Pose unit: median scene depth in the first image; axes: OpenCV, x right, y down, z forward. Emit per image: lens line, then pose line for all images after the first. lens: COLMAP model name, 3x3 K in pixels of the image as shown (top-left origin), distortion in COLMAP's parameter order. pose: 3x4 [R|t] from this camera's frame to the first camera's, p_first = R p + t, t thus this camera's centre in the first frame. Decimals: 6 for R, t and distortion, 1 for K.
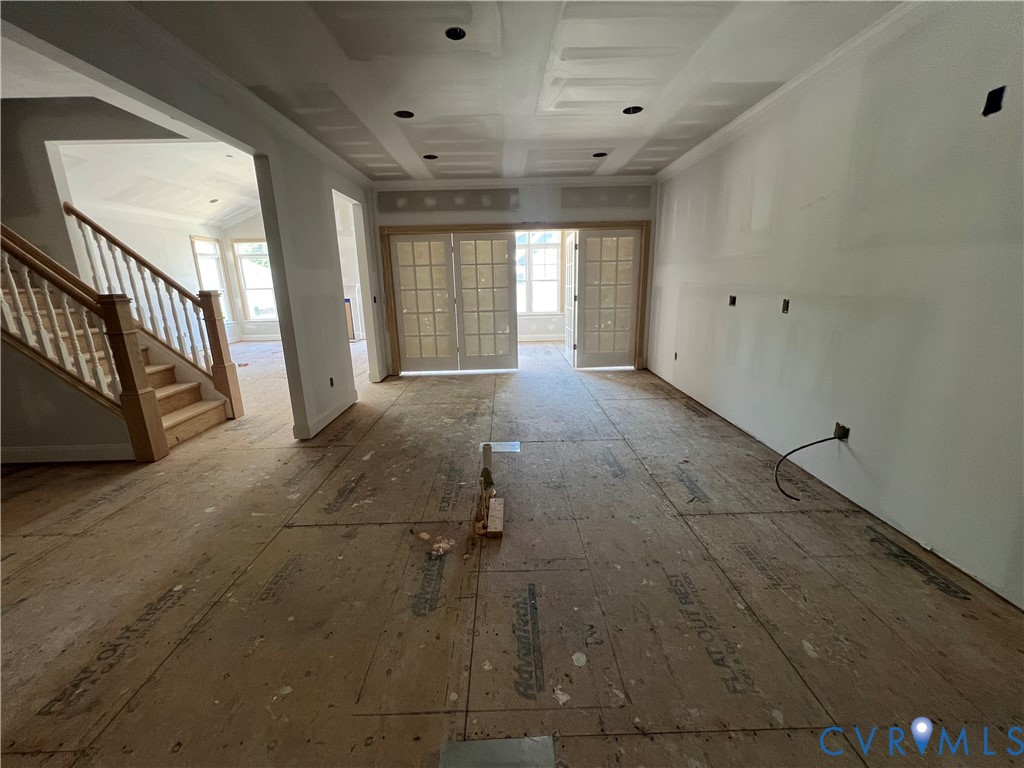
lens RADIAL K [[410.1, 0, 510.7], [0, 410.1, 381.6], [0, 0, 1]] dist [-0.002174, 0.000281]
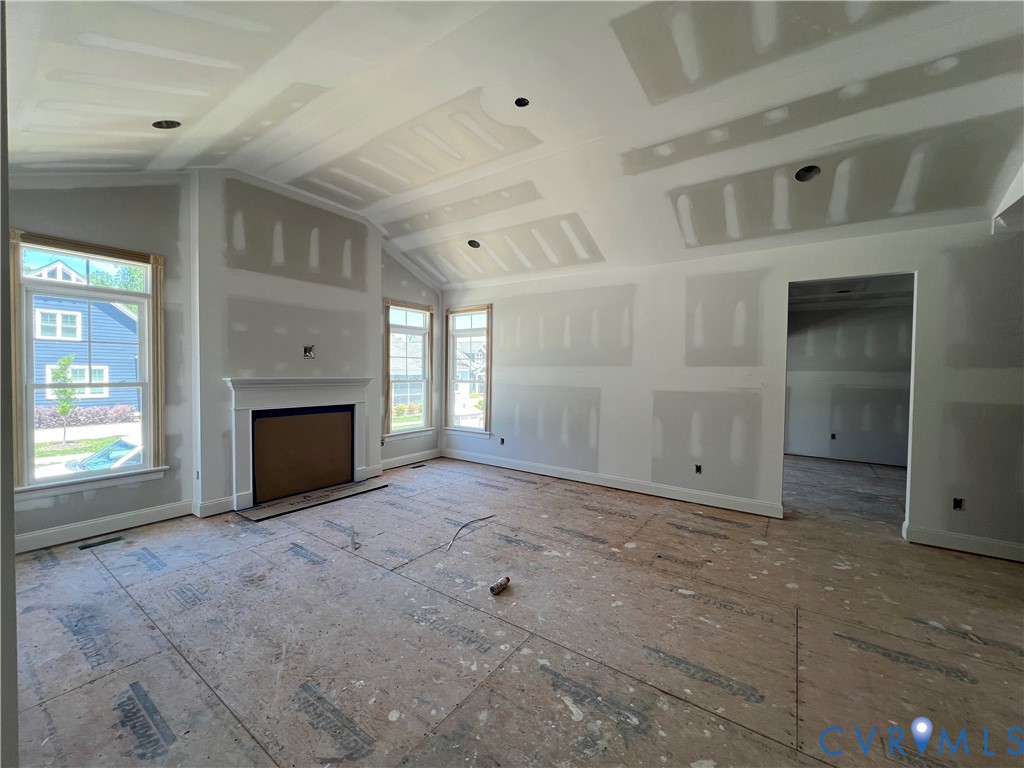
lens RADIAL K [[410.1, 0, 510.7], [0, 410.1, 381.6], [0, 0, 1]] dist [-0.002174, 0.000281]
pose [[0.584244, 0.008101, 0.811538, -2.038883], [0.171748, 0.976069, -0.133389, -0.368843], [-0.793197, 0.217311, 0.568871, 1.579187]]
